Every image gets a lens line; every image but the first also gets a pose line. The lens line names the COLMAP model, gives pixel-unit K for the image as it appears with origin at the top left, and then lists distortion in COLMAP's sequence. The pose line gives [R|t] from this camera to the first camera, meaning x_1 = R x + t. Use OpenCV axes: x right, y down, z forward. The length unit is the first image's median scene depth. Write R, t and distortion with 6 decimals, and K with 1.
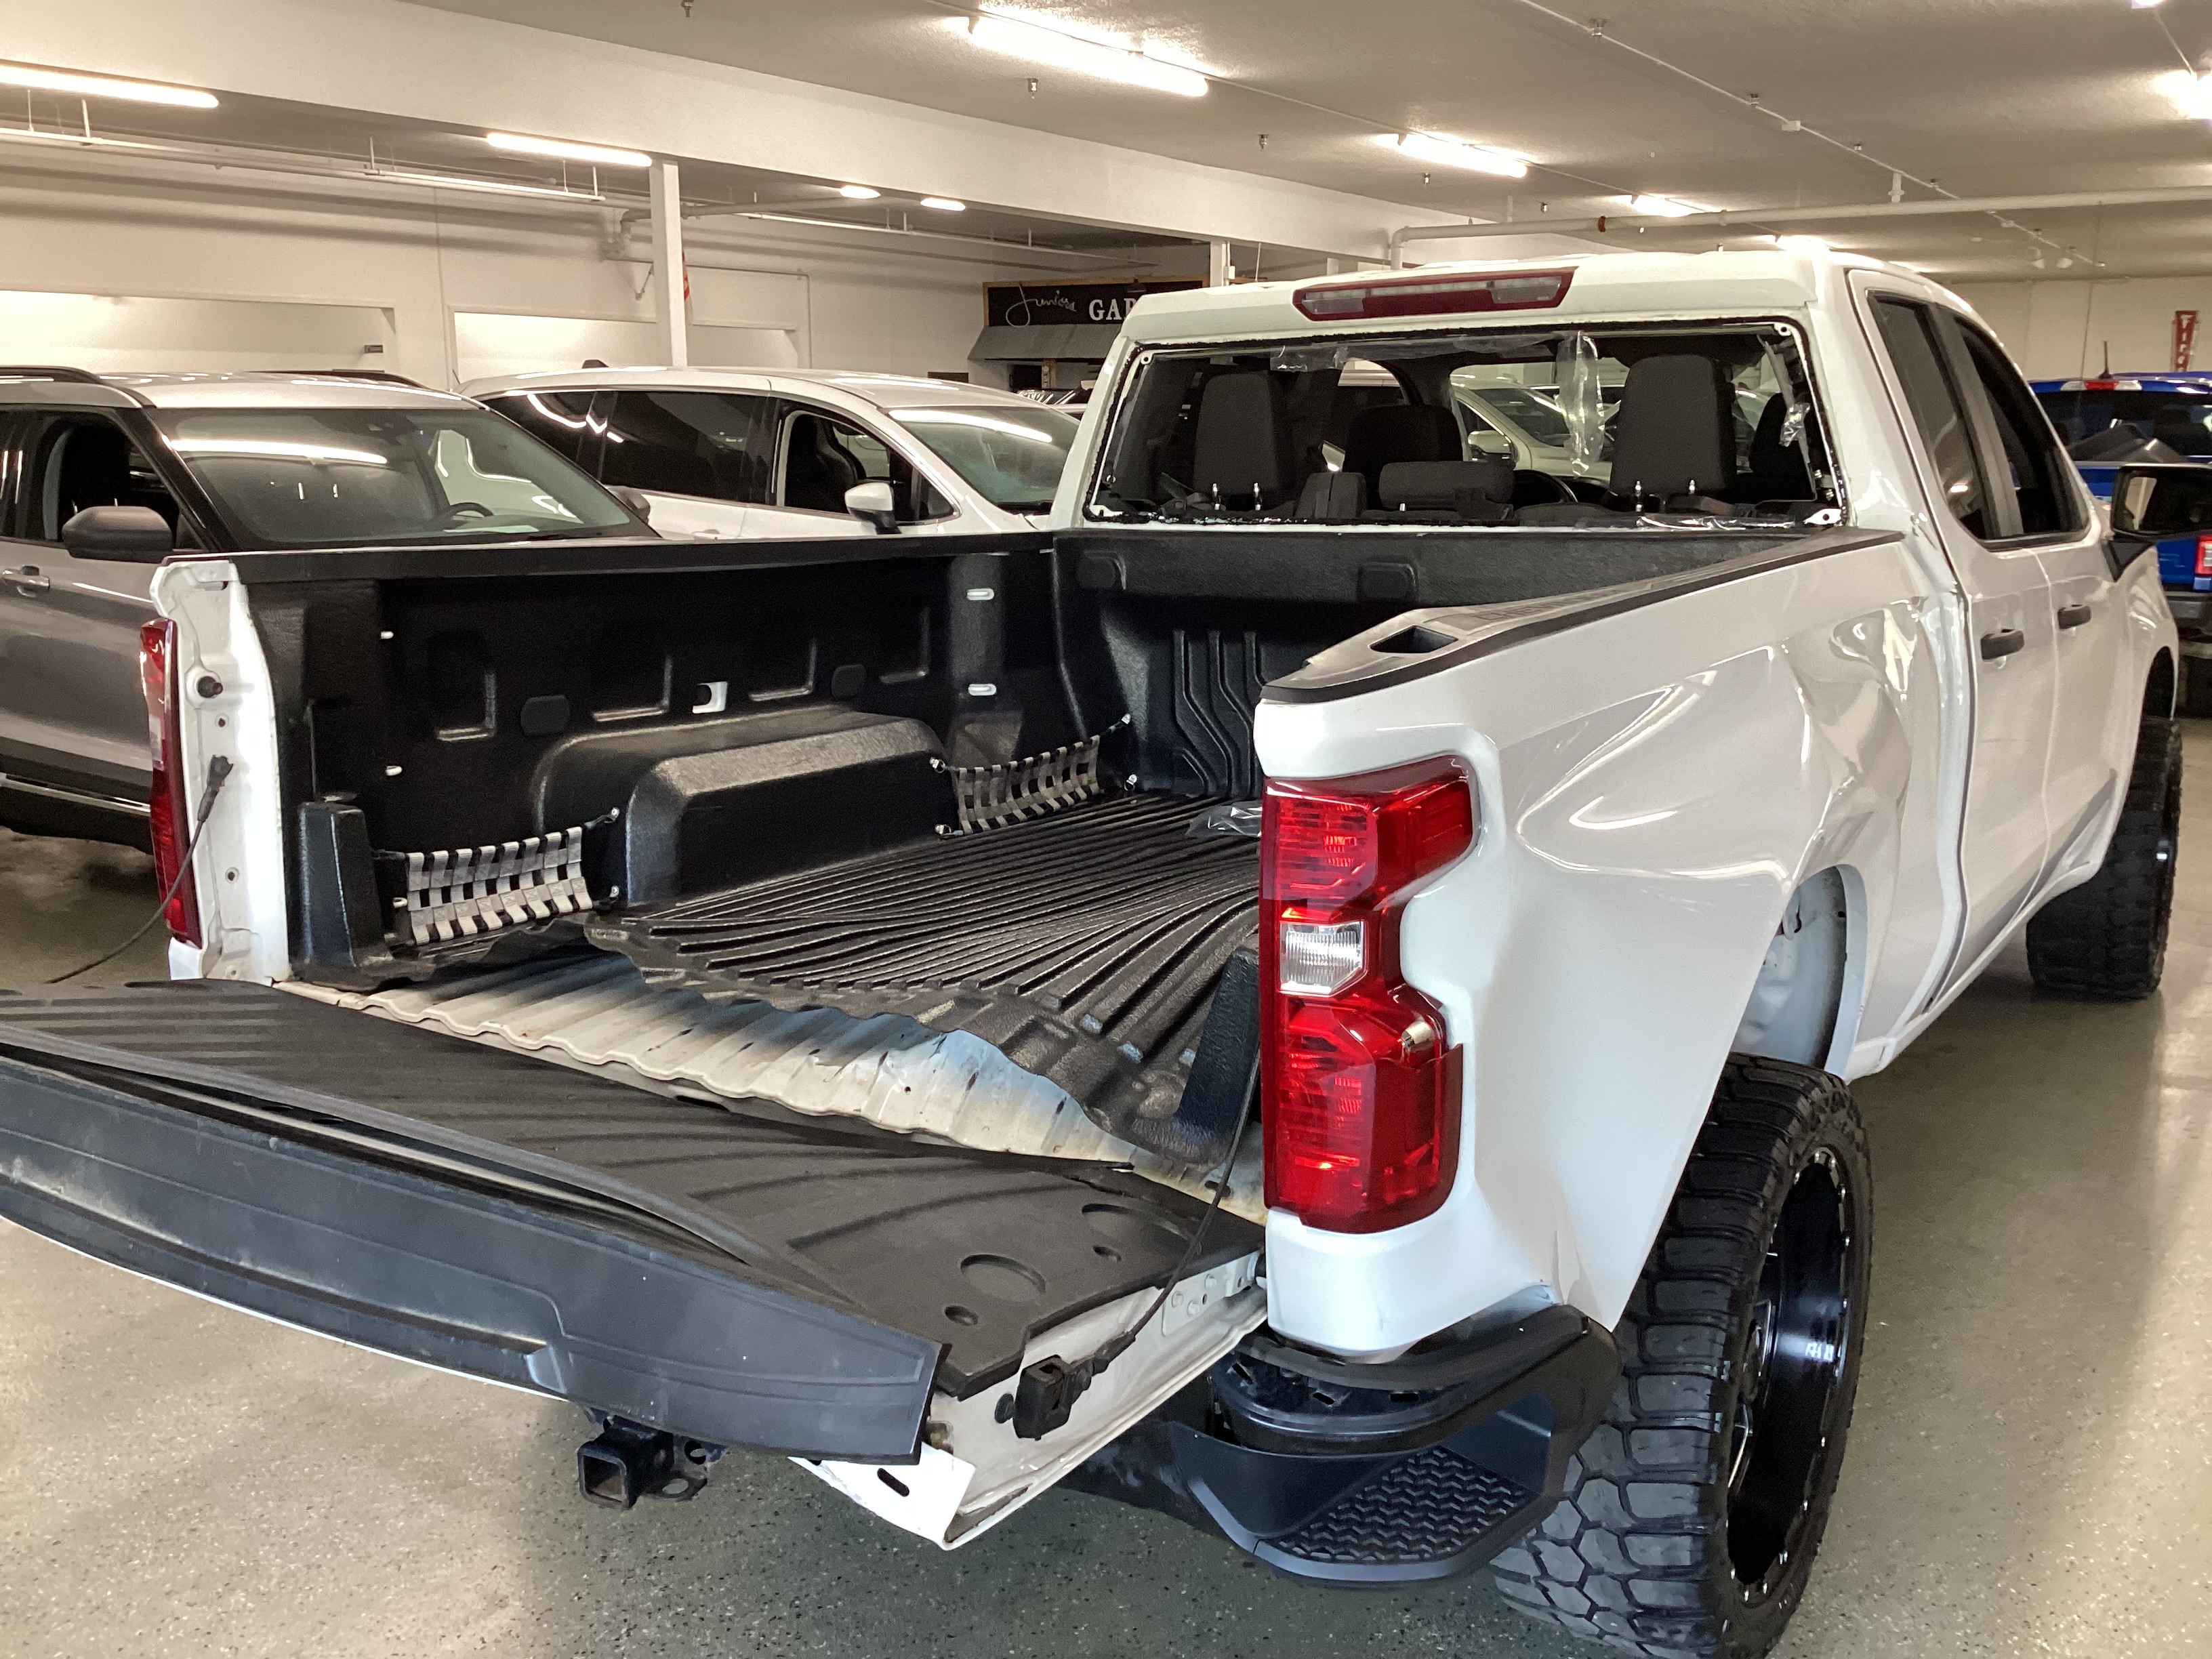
lens RADIAL K [[1999.3, 0, 1109.2], [0, 1999.3, 811.3], [0, 0, 1]] dist [0.139340, -0.298135]
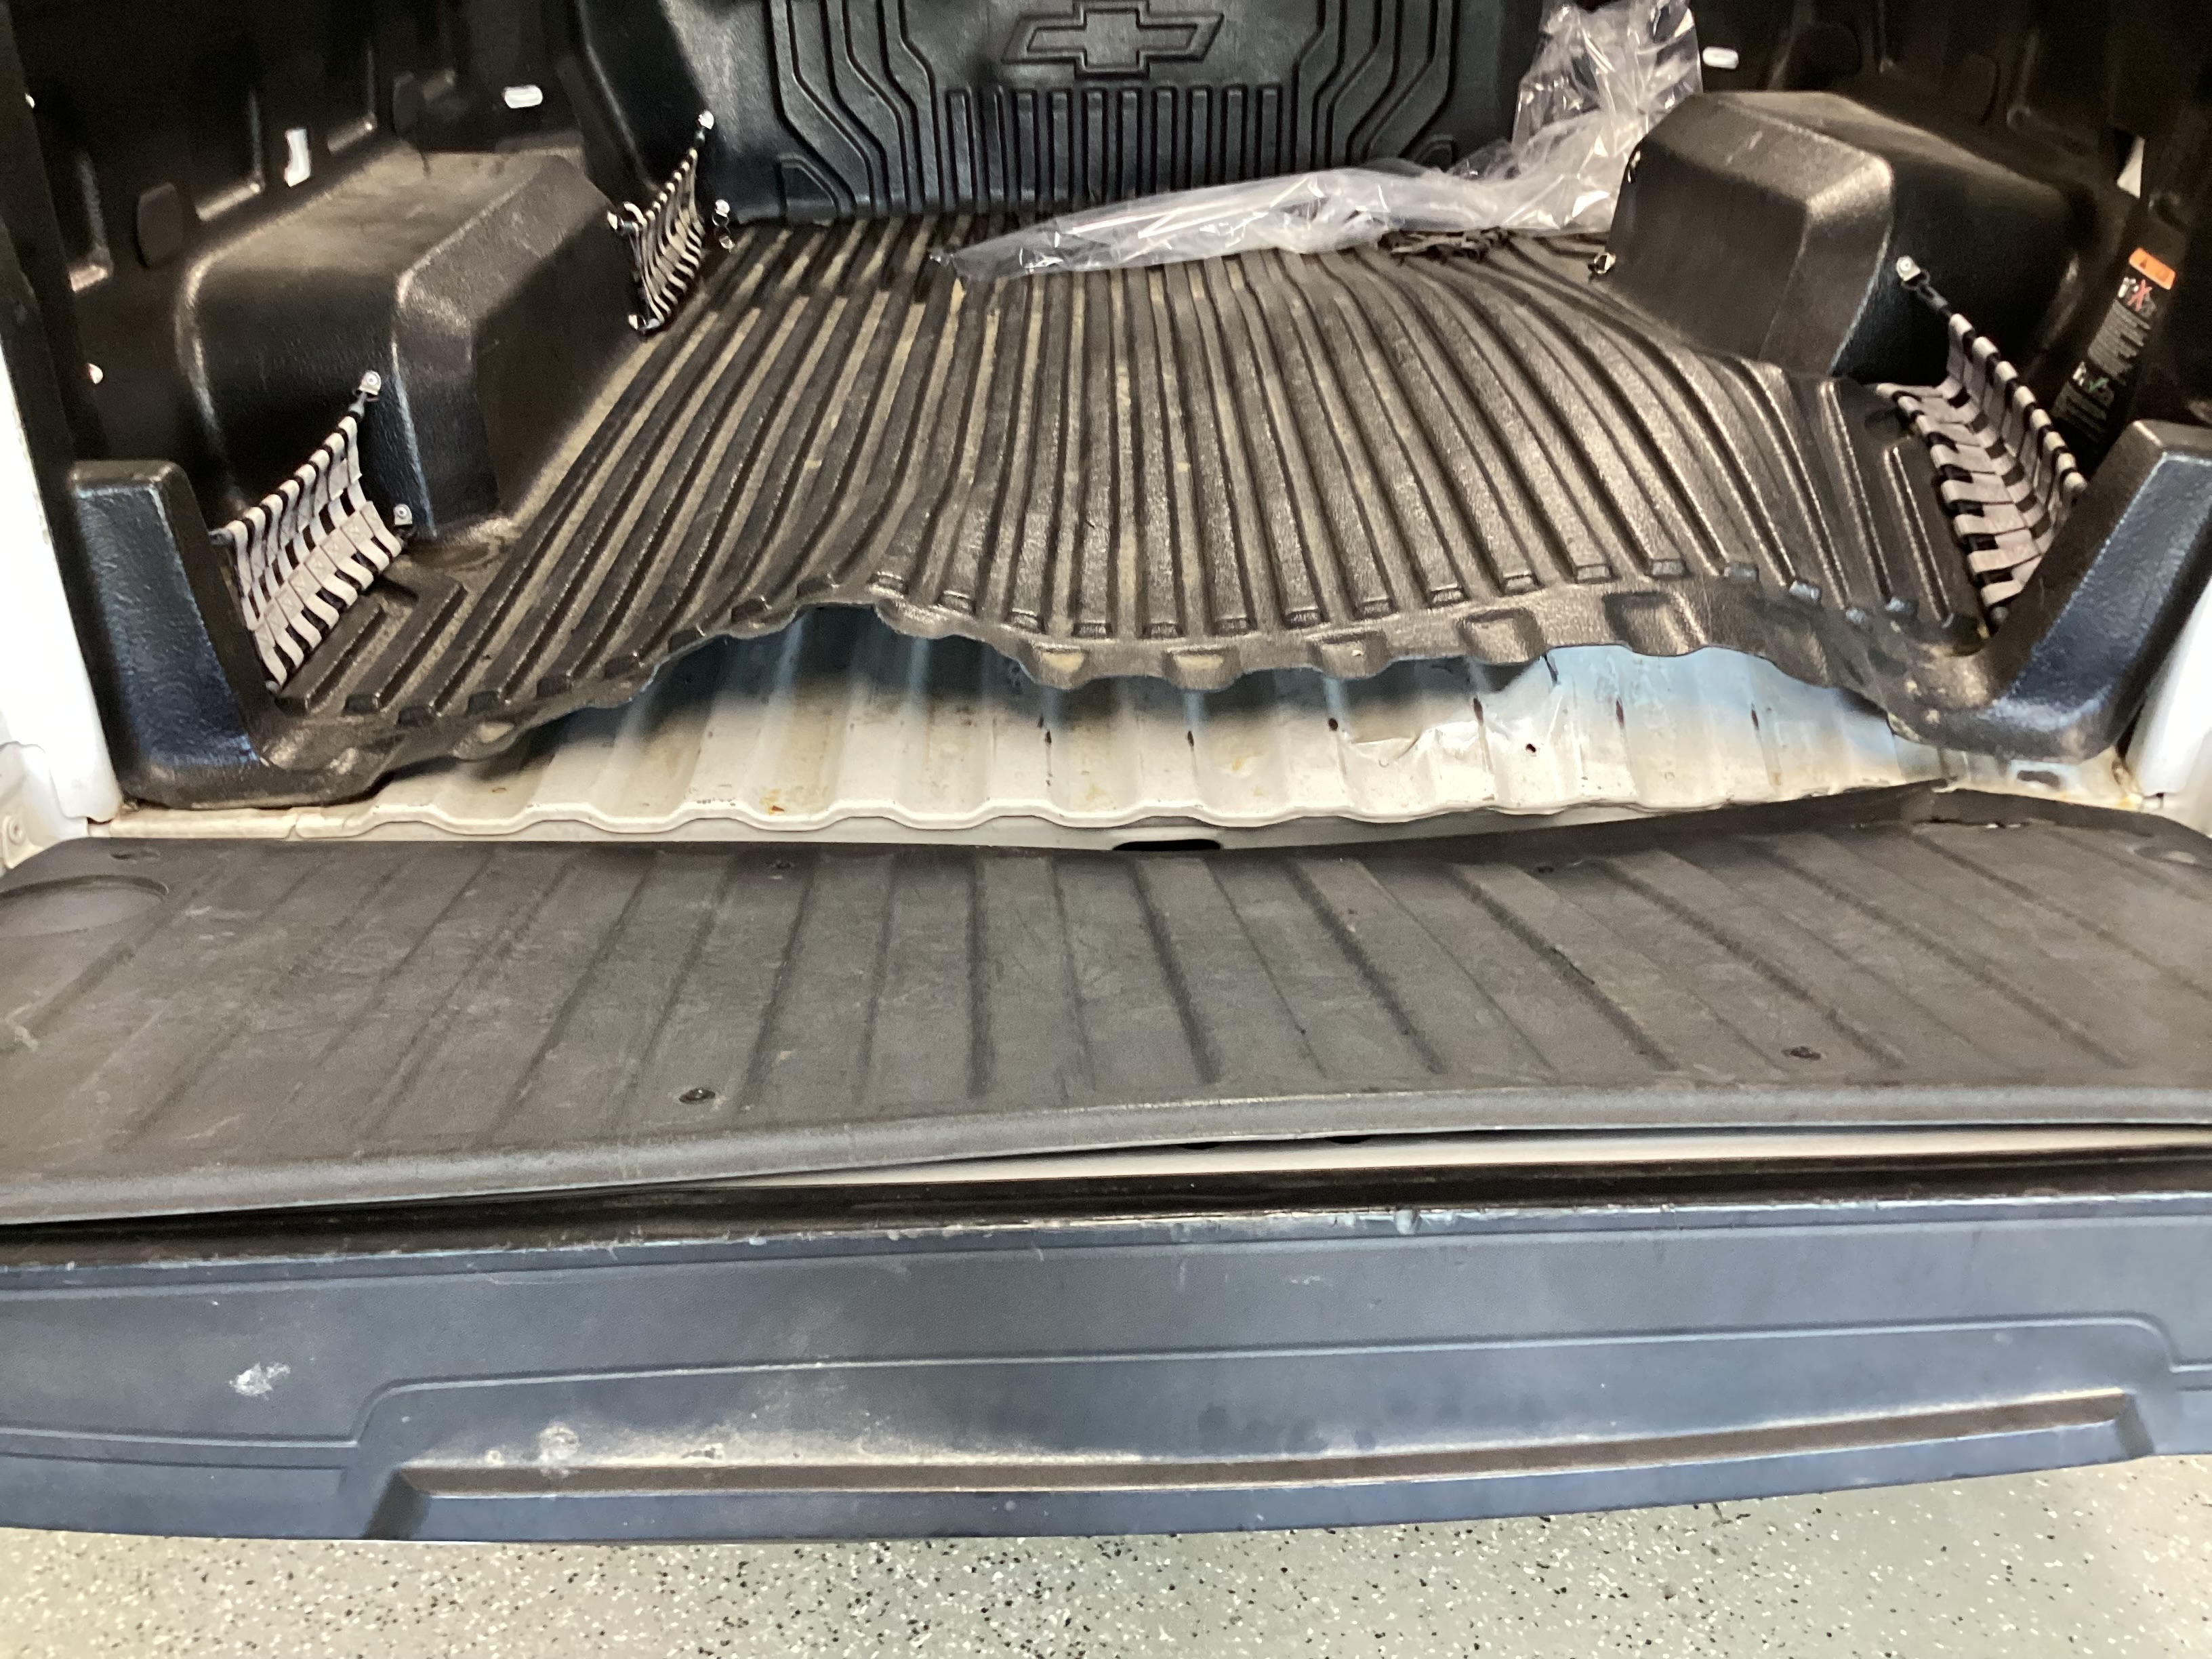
lens RADIAL K [[1999.3, 0, 1109.2], [0, 1999.3, 811.3], [0, 0, 1]] dist [0.139340, -0.298135]
pose [[0.835421, -0.270538, 0.478414, -0.299067], [0.111379, 0.935735, 0.334656, -0.043811], [-0.538206, -0.226294, 0.811865, 0.295426]]
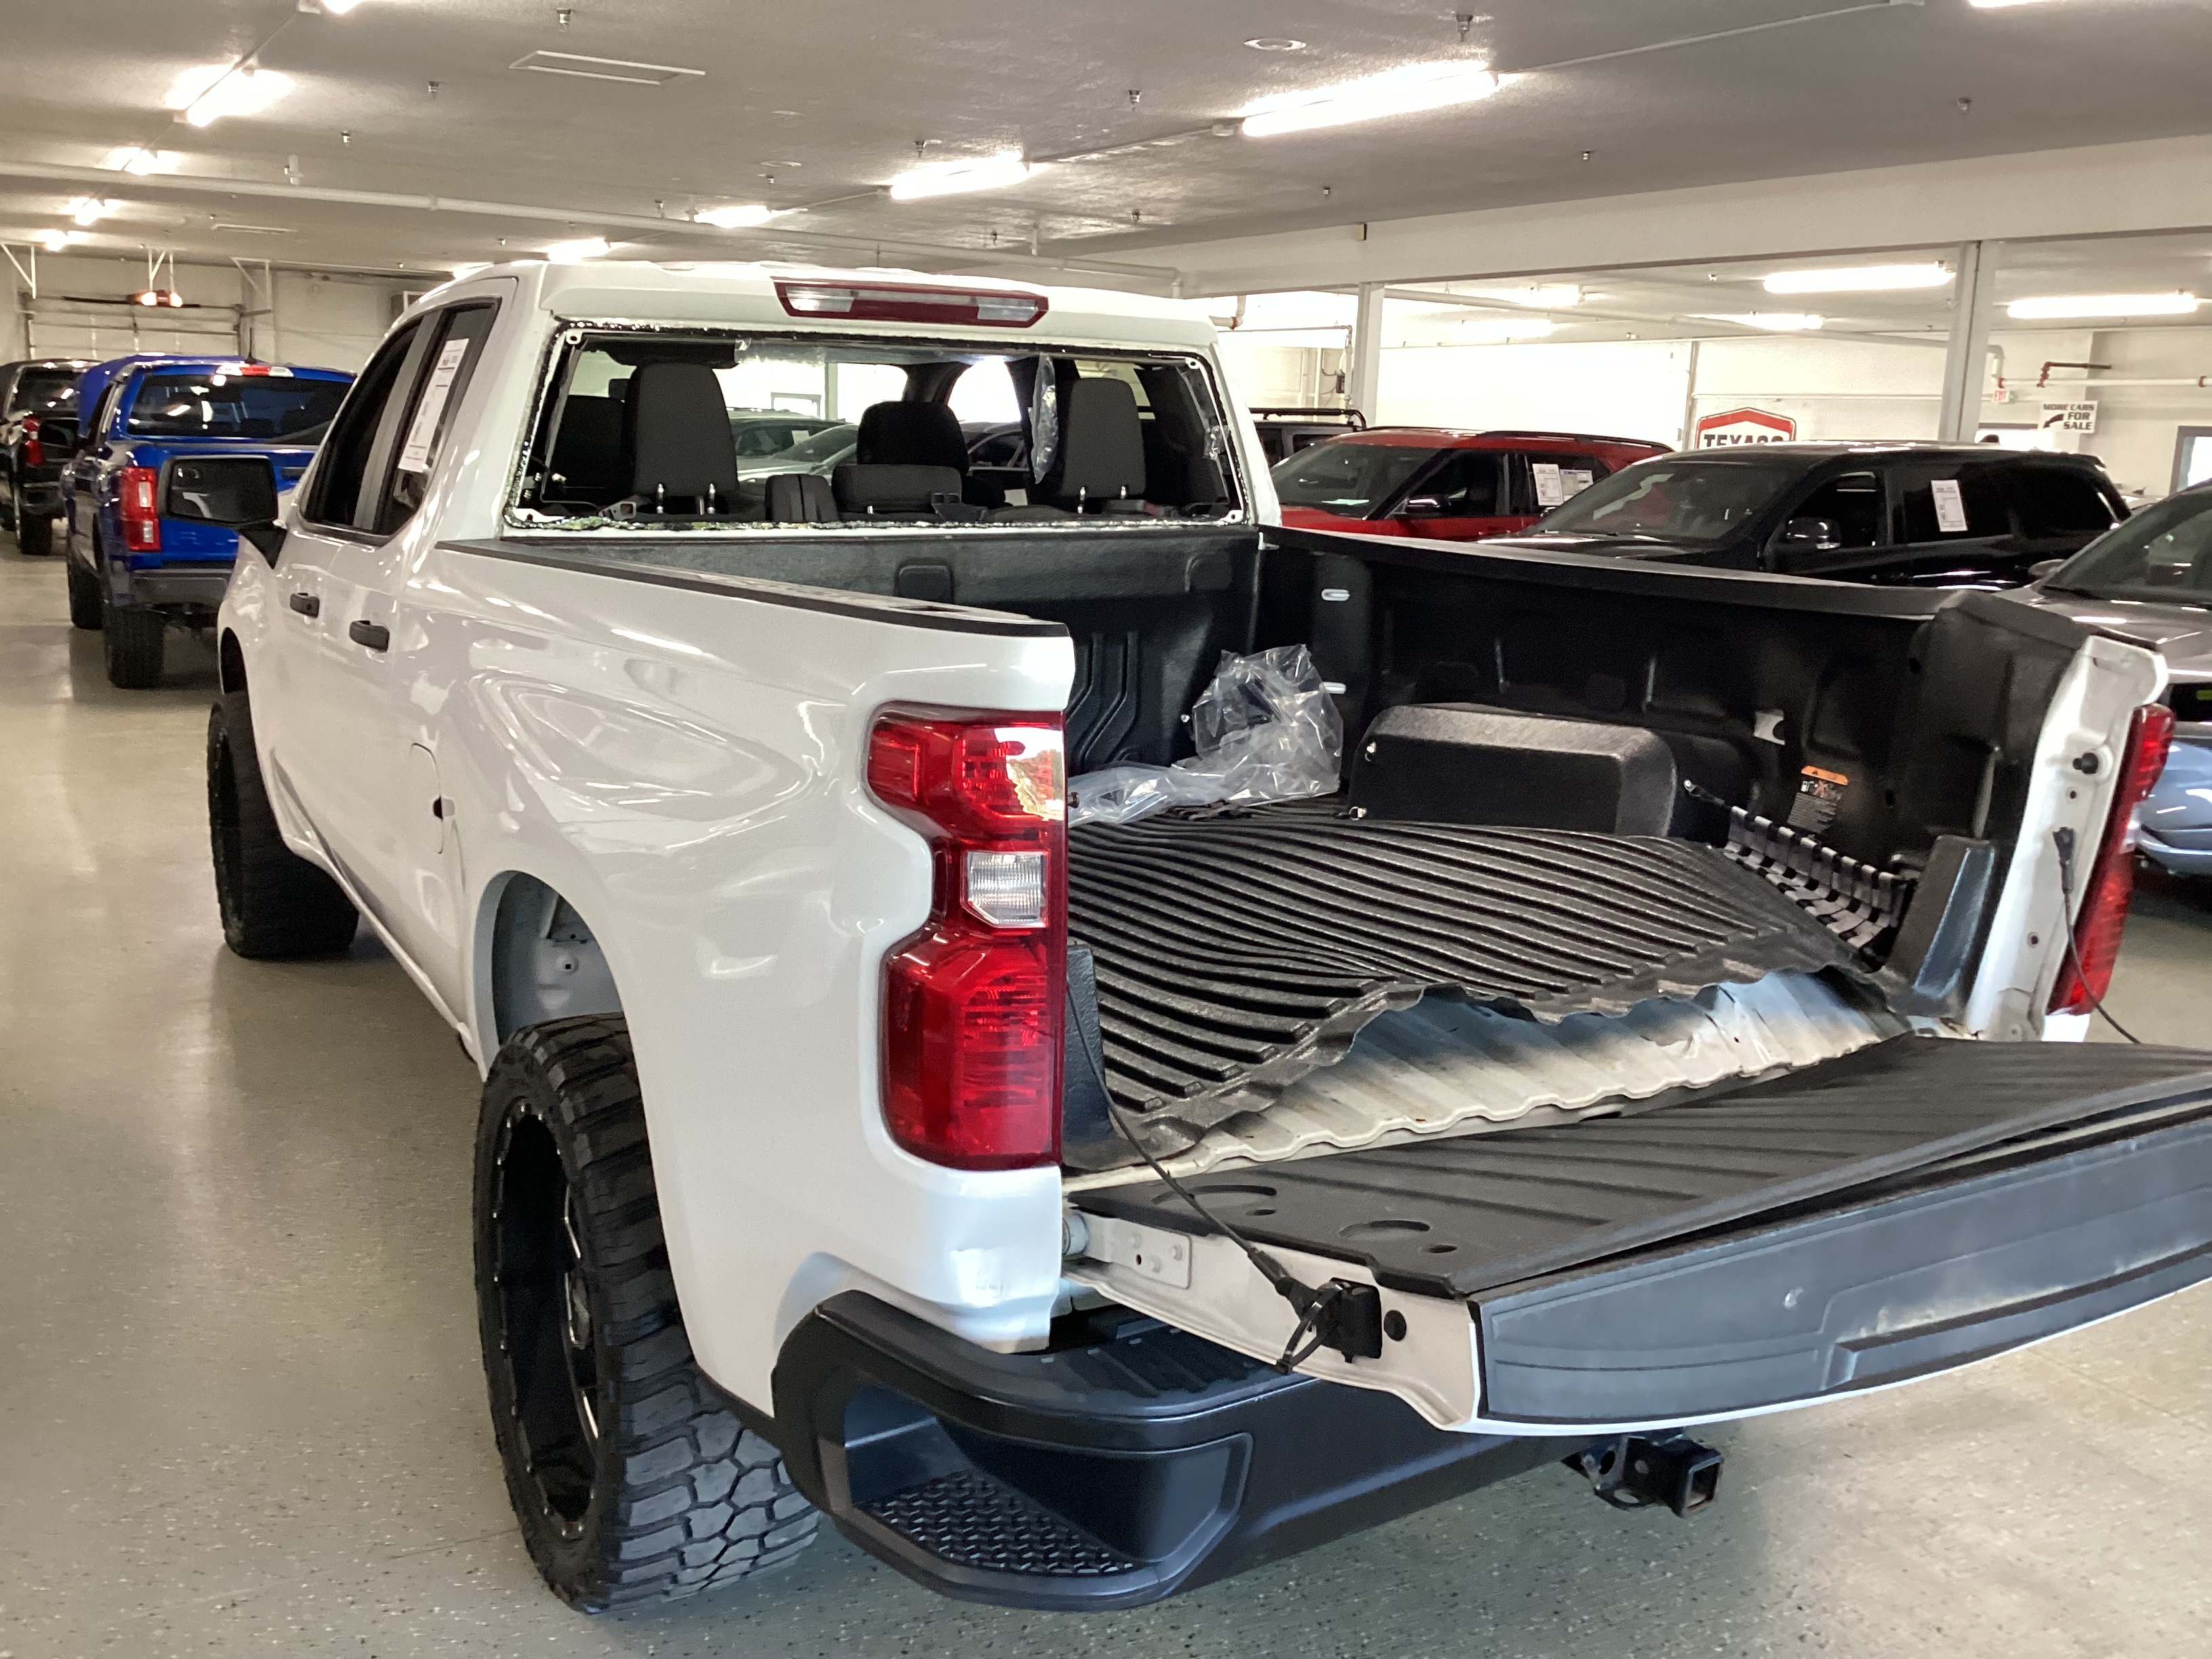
lens RADIAL K [[1999.3, 0, 1109.2], [0, 1999.3, 811.3], [0, 0, 1]] dist [0.139340, -0.298135]
pose [[0.462105, -0.147305, 0.874506, -0.690159], [0.134773, 0.986319, 0.094923, -0.080364], [-0.876524, 0.073995, 0.475636, 0.420298]]
